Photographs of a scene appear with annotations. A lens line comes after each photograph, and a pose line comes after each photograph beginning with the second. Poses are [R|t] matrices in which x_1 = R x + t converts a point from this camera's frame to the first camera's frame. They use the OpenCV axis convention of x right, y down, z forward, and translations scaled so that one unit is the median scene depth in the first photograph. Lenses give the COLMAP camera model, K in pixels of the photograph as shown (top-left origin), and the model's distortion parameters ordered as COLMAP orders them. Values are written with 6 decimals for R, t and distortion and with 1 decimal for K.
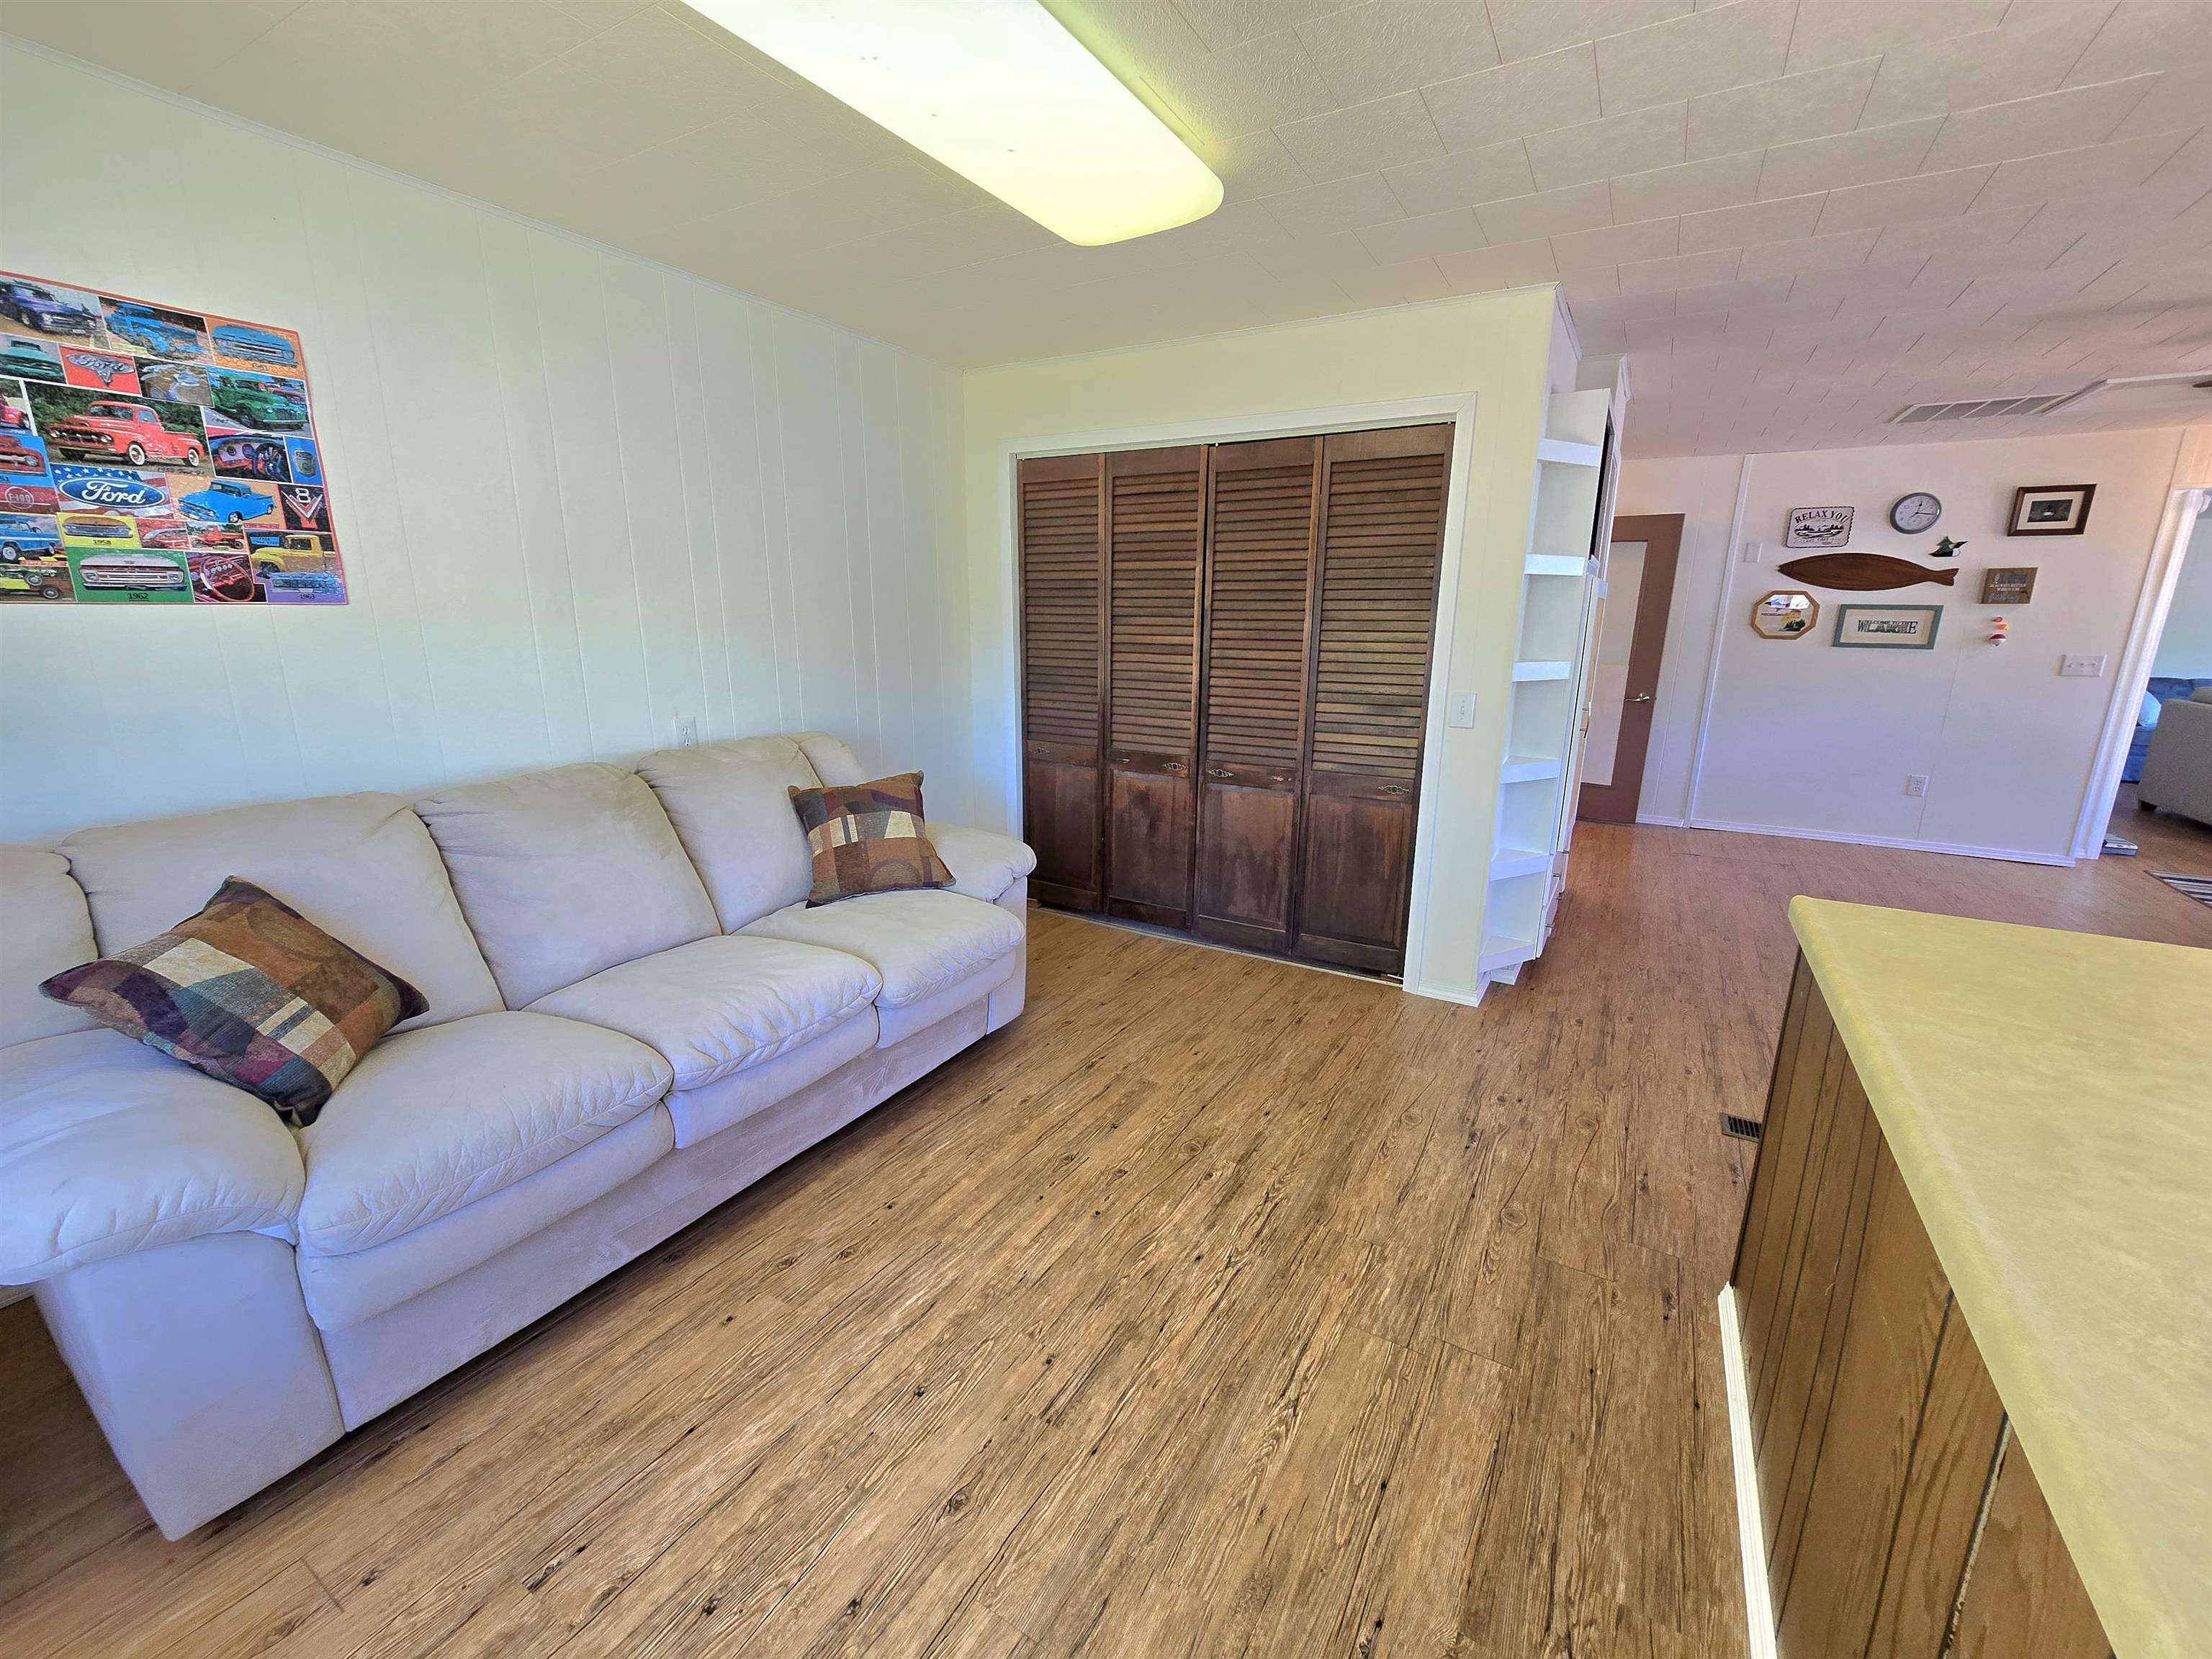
lens RADIAL K [[912.6, 0, 1095.2], [0, 912.6, 832.9], [0, 0, 1]] dist [-0.004773, 0.001537]
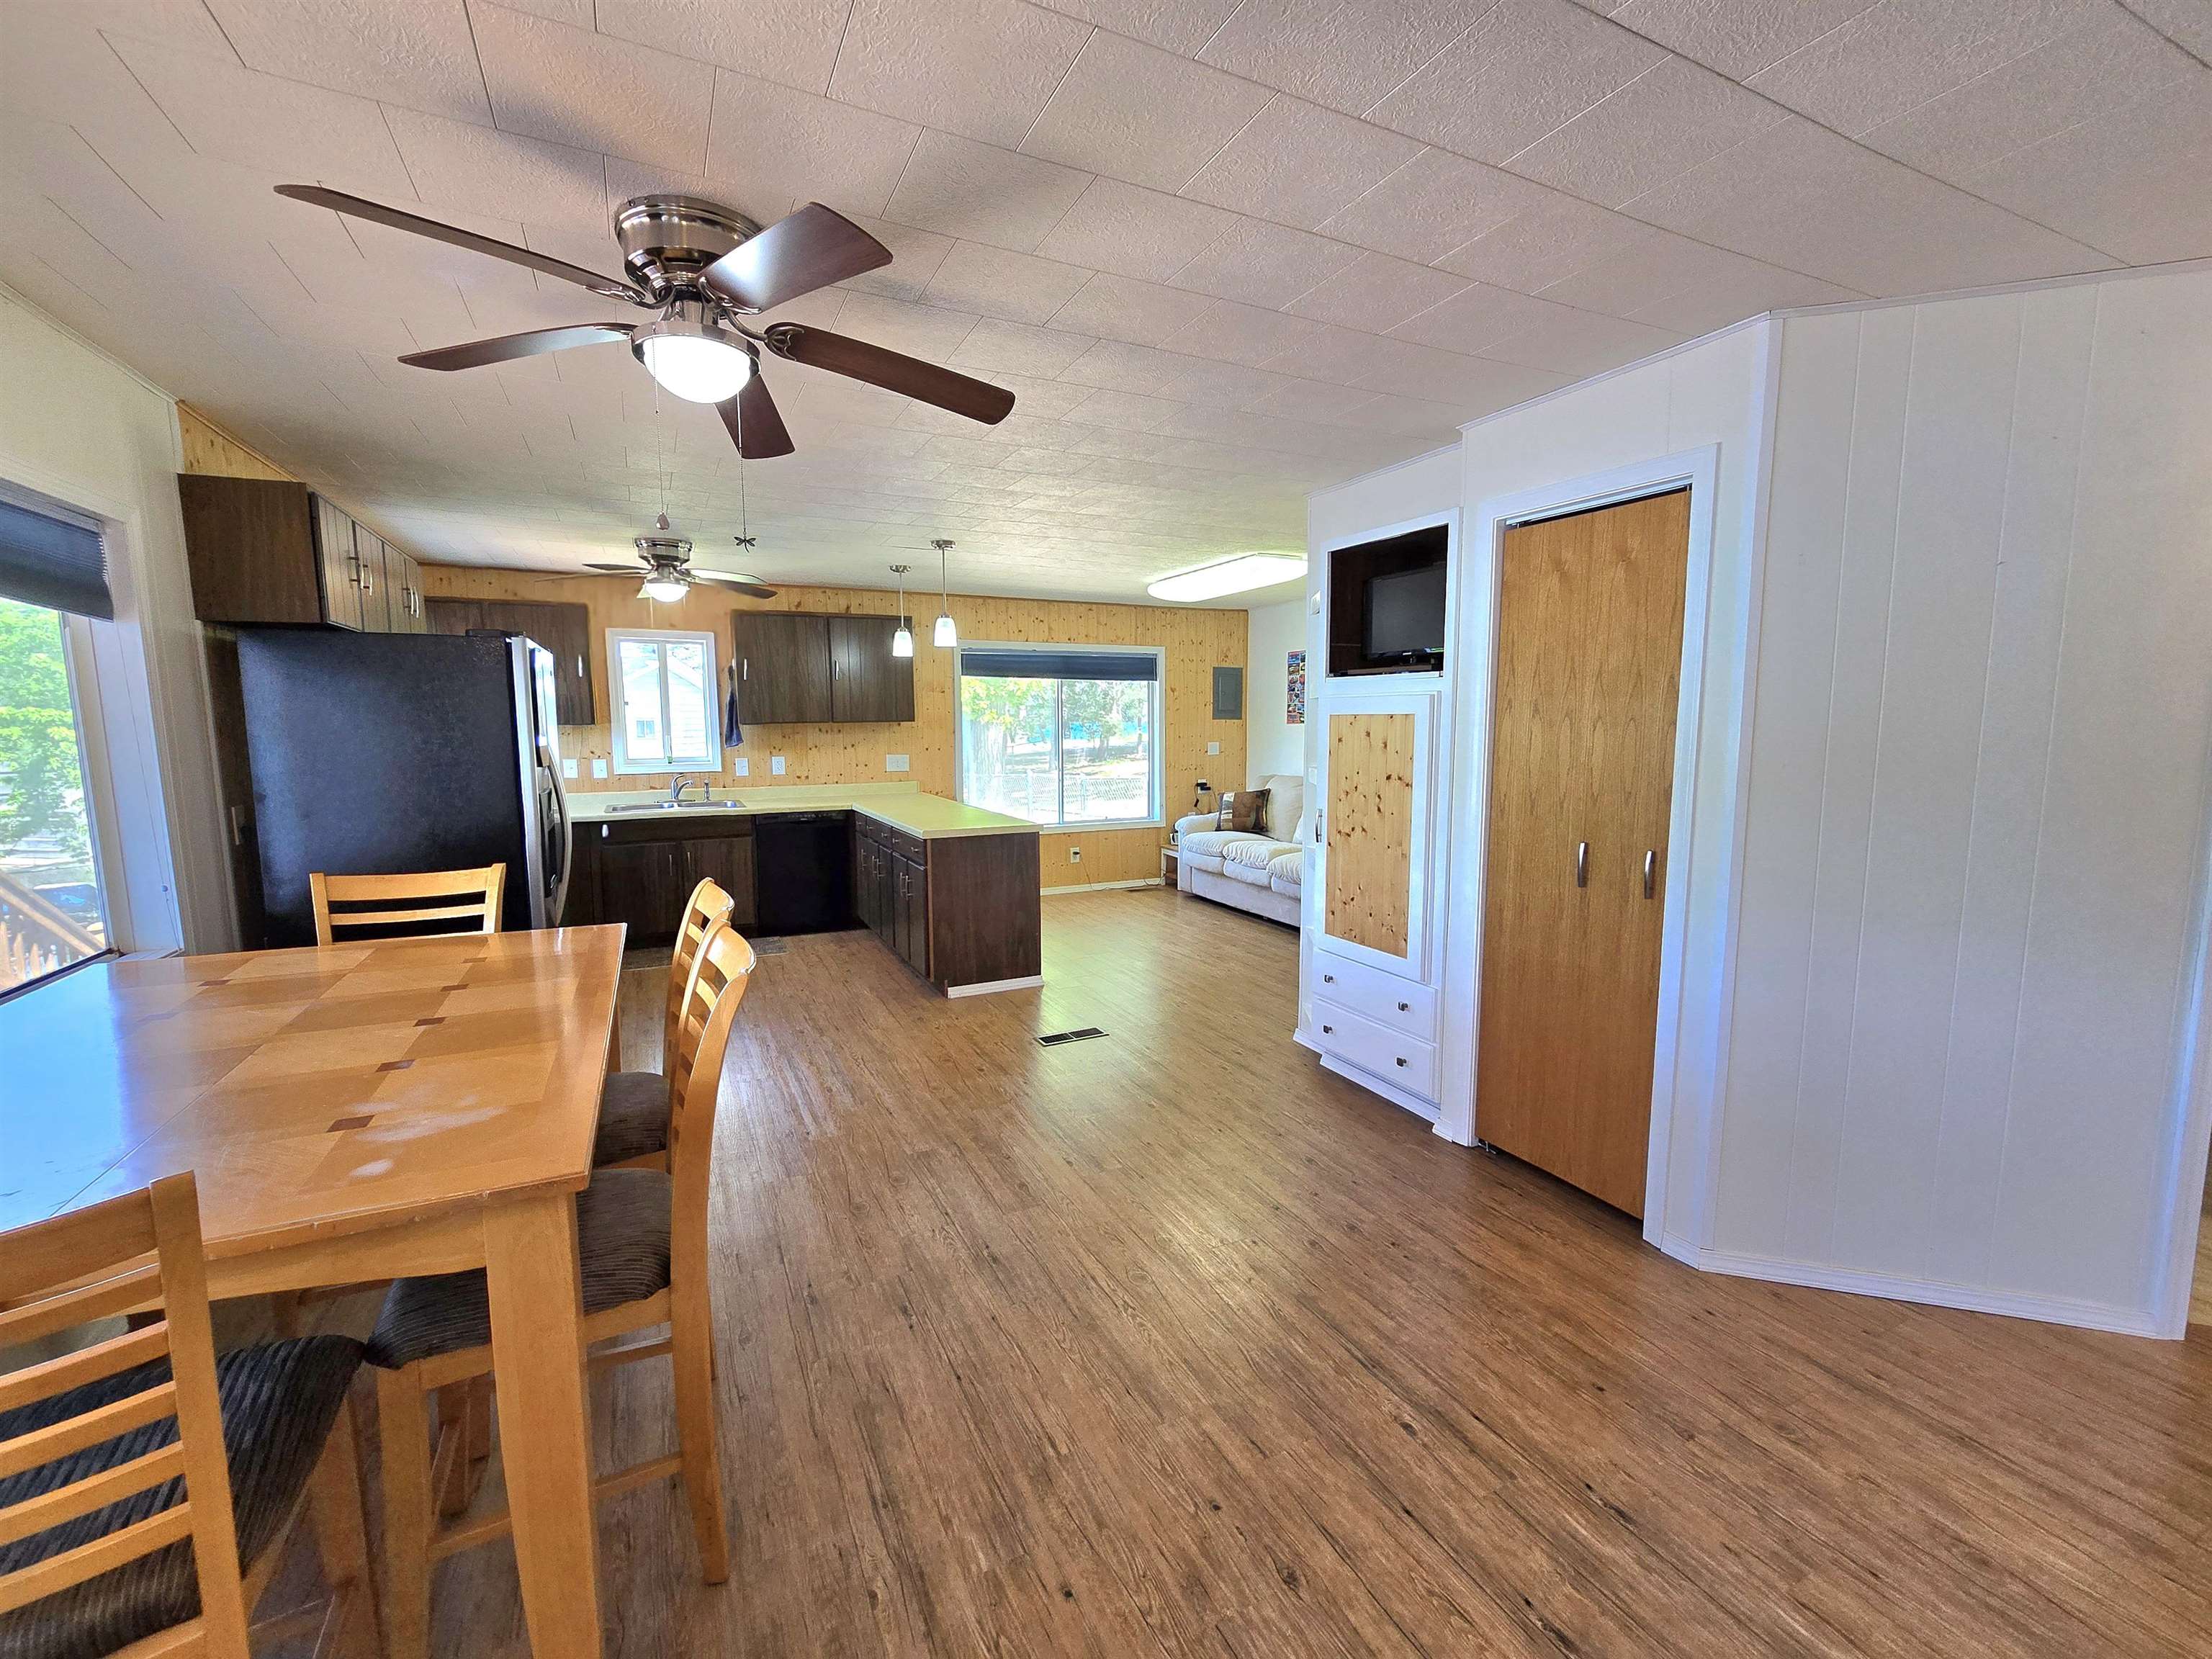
lens RADIAL K [[912.6, 0, 1099.5], [0, 912.6, 827.1], [0, 0, 1]] dist [-0.004773, 0.001537]
pose [[-0.543085, 0.094406, -0.834354, 2.413734], [-0.195657, 0.952080, 0.235080, -0.496316], [0.816564, 0.290915, -0.498589, 2.032508]]
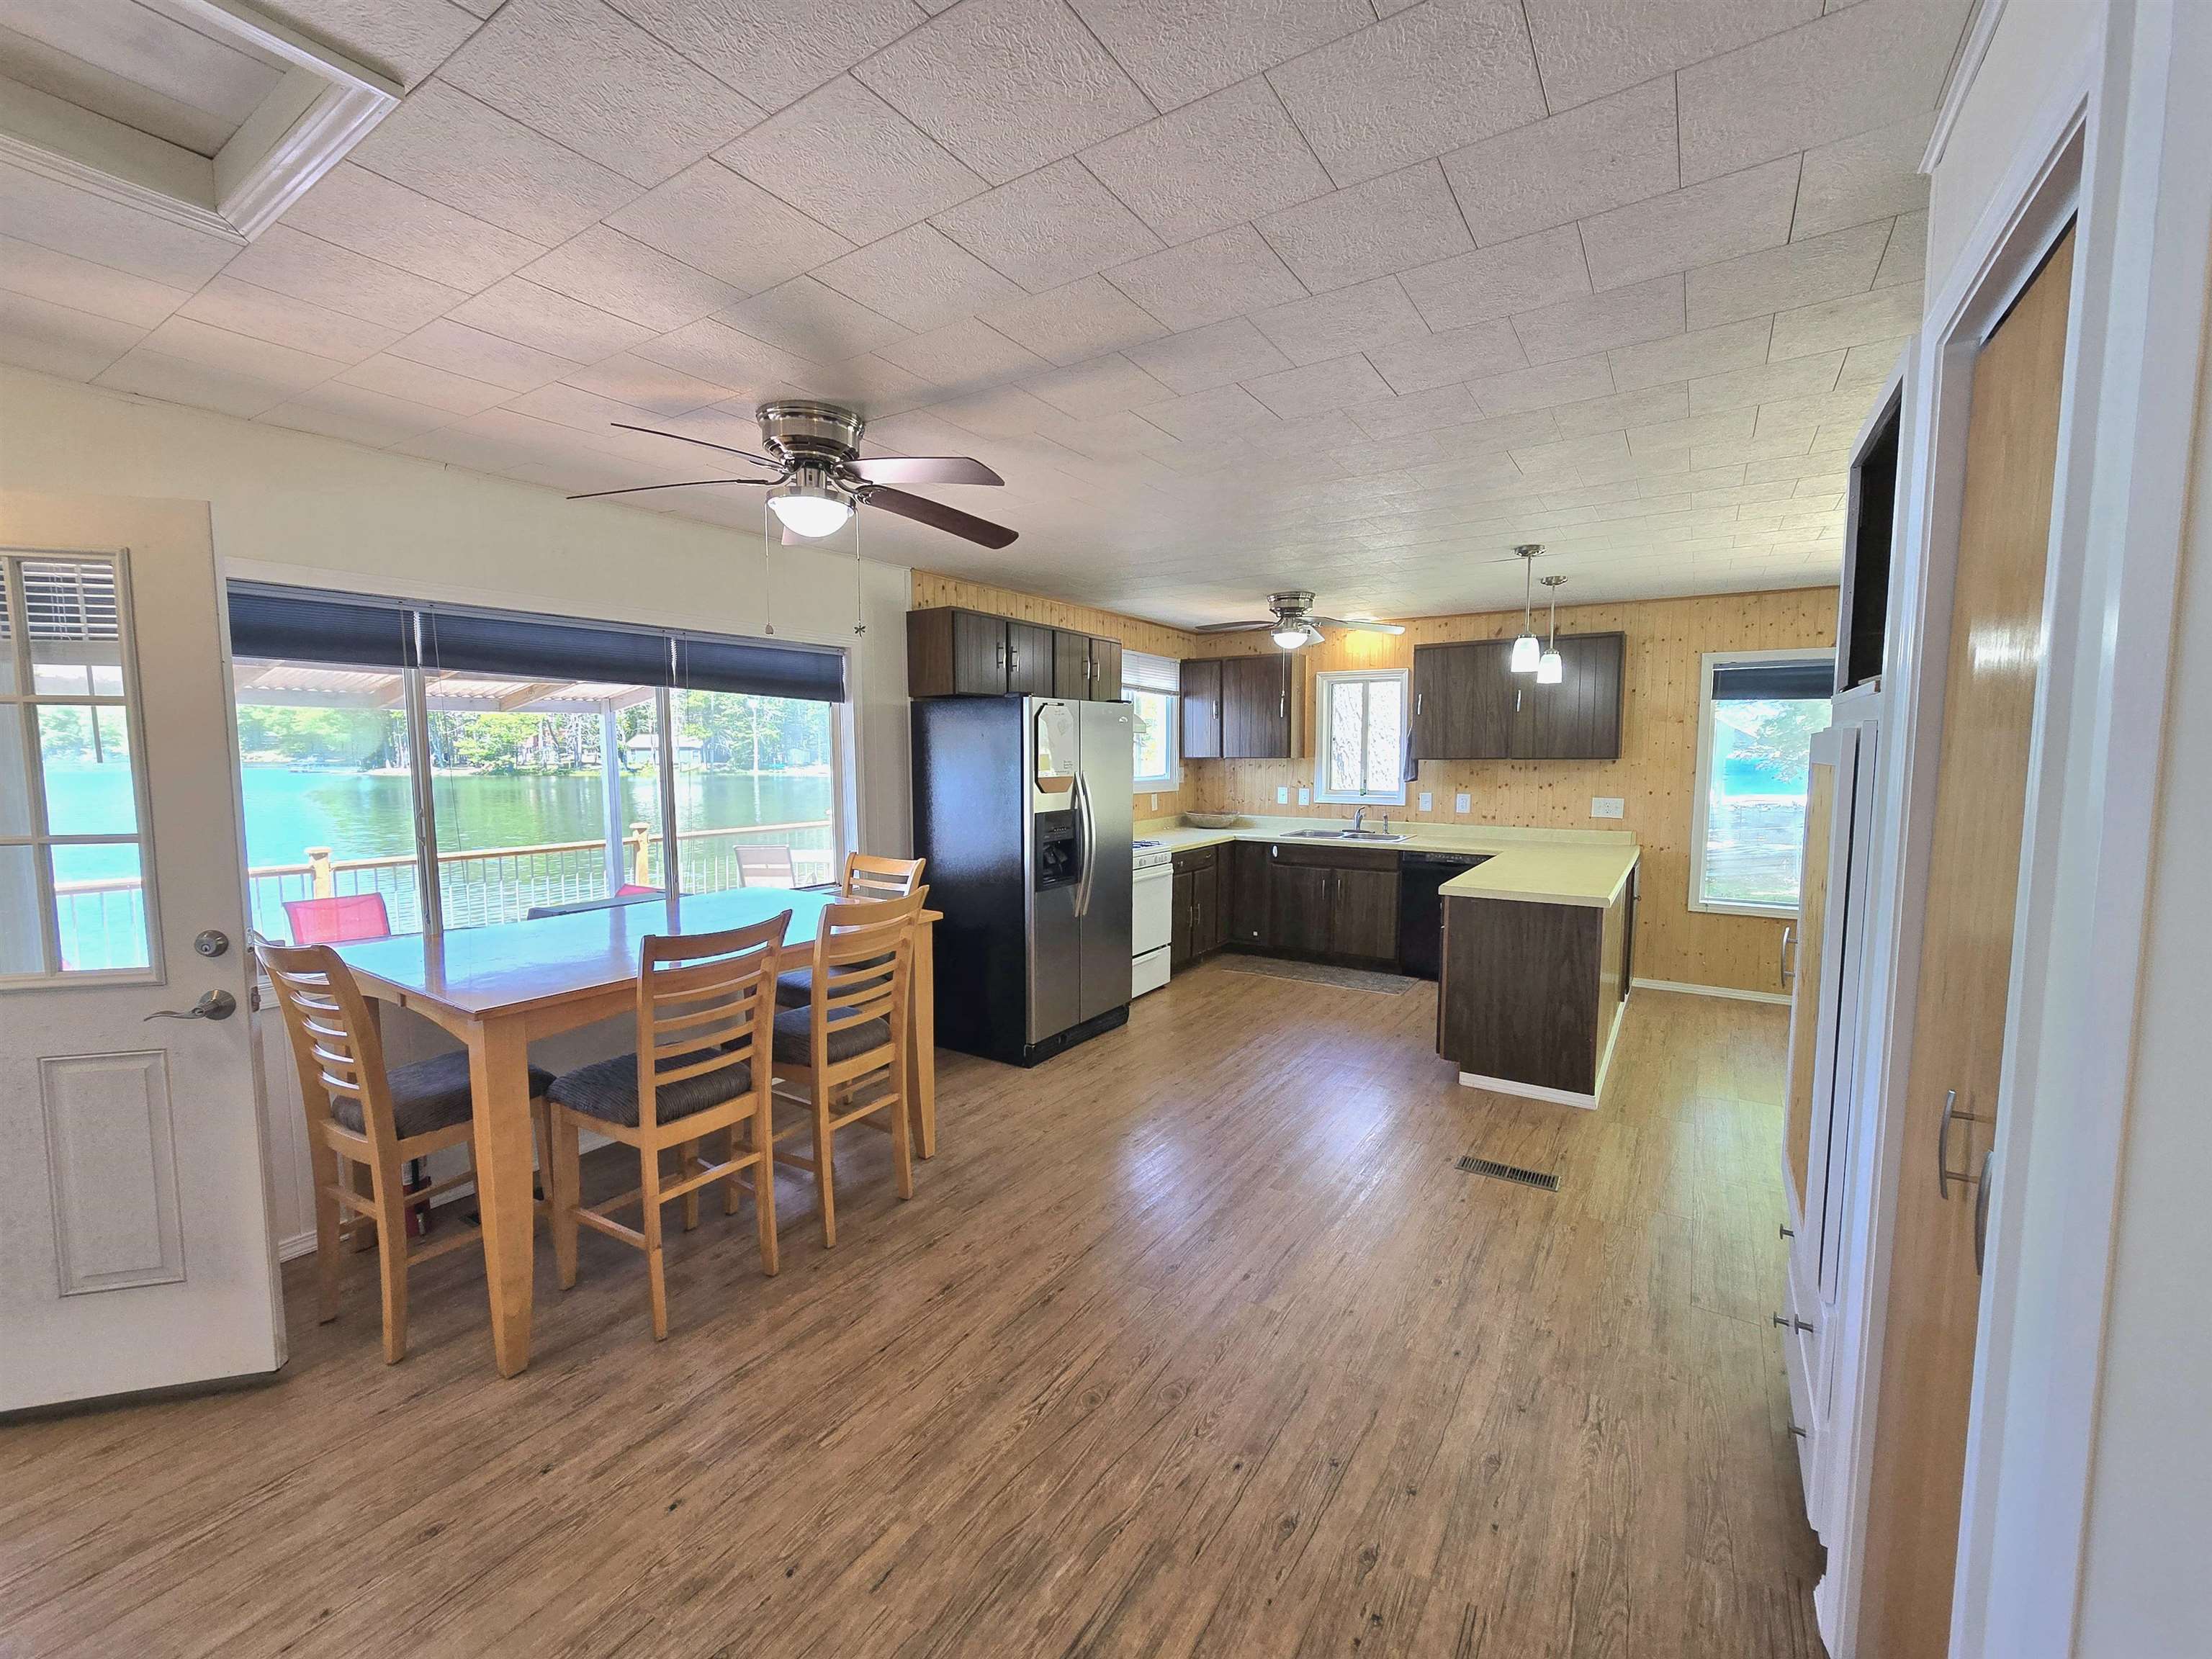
lens RADIAL K [[912.6, 0, 1095.4], [0, 912.6, 841.2], [0, 0, 1]] dist [-0.004773, 0.001537]
pose [[-0.999218, -0.009351, 0.038428, 1.499153], [0.003867, 0.943889, 0.330239, -0.613648], [-0.039360, 0.330130, -0.943115, 2.399751]]
